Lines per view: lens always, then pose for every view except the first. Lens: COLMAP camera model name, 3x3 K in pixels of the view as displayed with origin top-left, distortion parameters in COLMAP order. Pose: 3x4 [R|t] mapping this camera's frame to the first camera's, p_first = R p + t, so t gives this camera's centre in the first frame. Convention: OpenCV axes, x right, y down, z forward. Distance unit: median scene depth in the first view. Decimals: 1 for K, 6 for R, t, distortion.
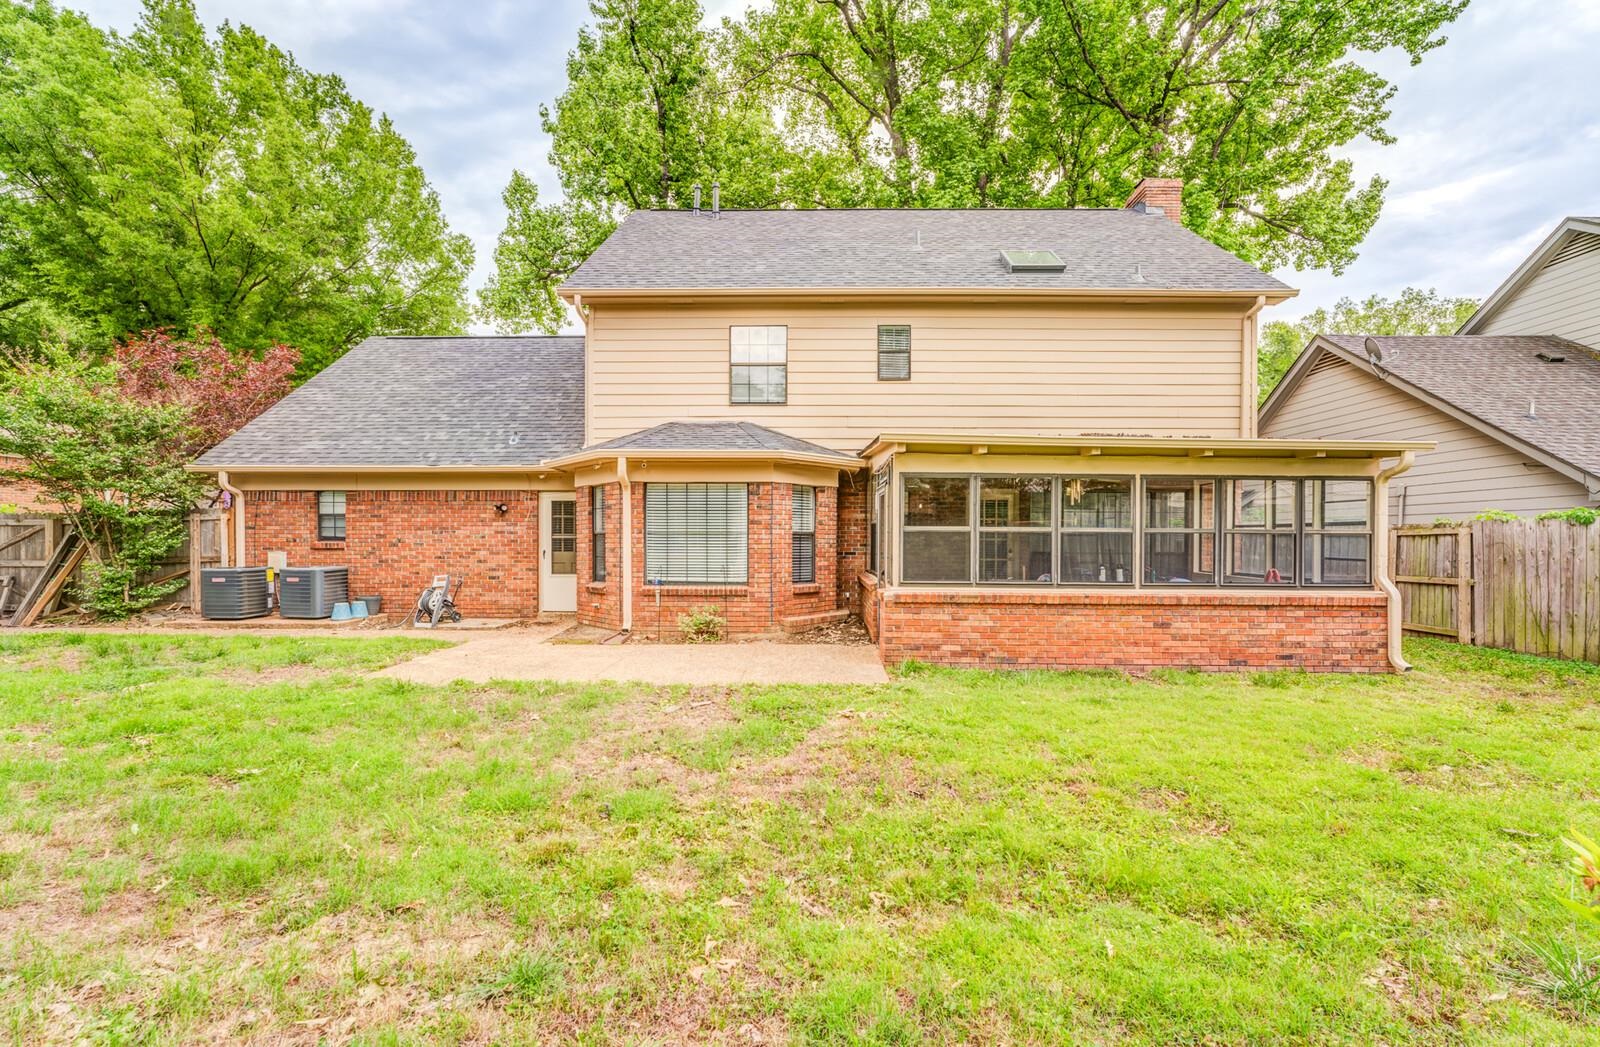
lens RADIAL K [[674.8, 0, 801.3], [0, 674.8, 544.7], [0, 0, 1]] dist [-0.017193, 0.000284]
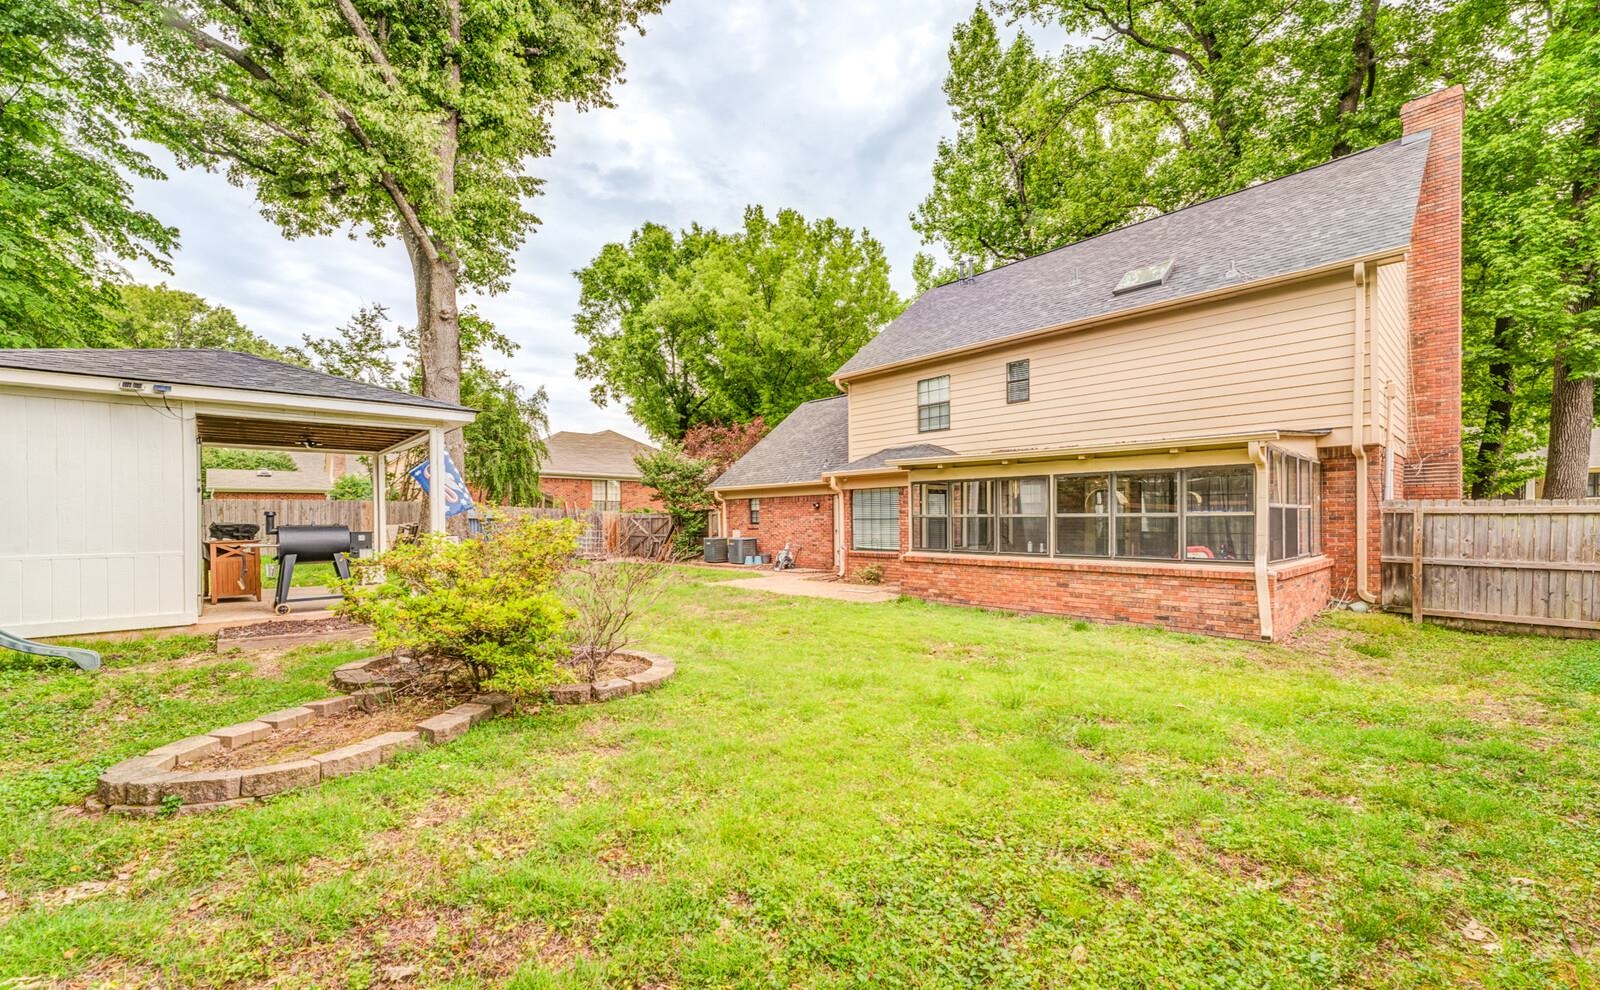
lens RADIAL K [[655.7, 0, 799.0], [0, 655.7, 526.6], [0, 0, 1]] dist [-0.001028, -0.000071]
pose [[0.688866, -0.001417, -0.724888, 0.778605], [0.001503, 0.999999, -0.000527, 0.001174], [0.724888, -0.000726, 0.688867, -0.206449]]
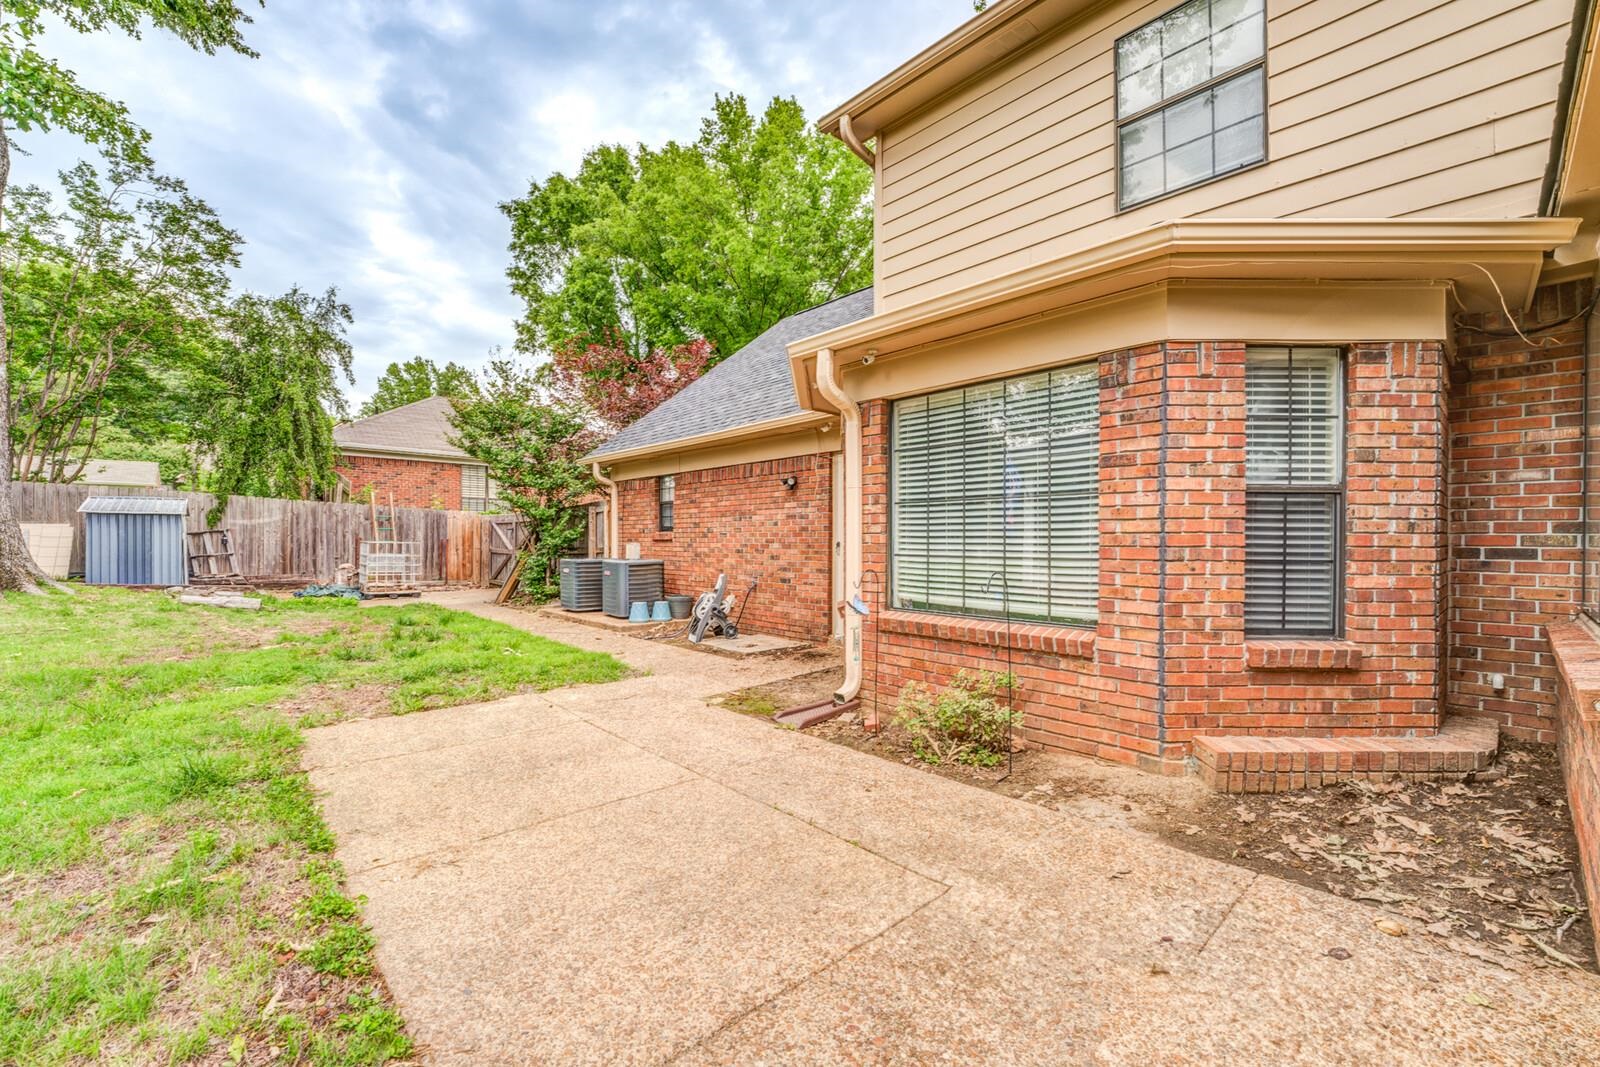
lens RADIAL K [[656.9, 0, 805.1], [0, 656.9, 546.3], [0, 0, 1]] dist [-0.021434, 0.000283]
pose [[0.686861, 0.006790, -0.726758, 0.065583], [-0.009574, 0.999954, 0.000295, 0.012782], [0.726726, 0.006755, 0.686894, 0.561618]]
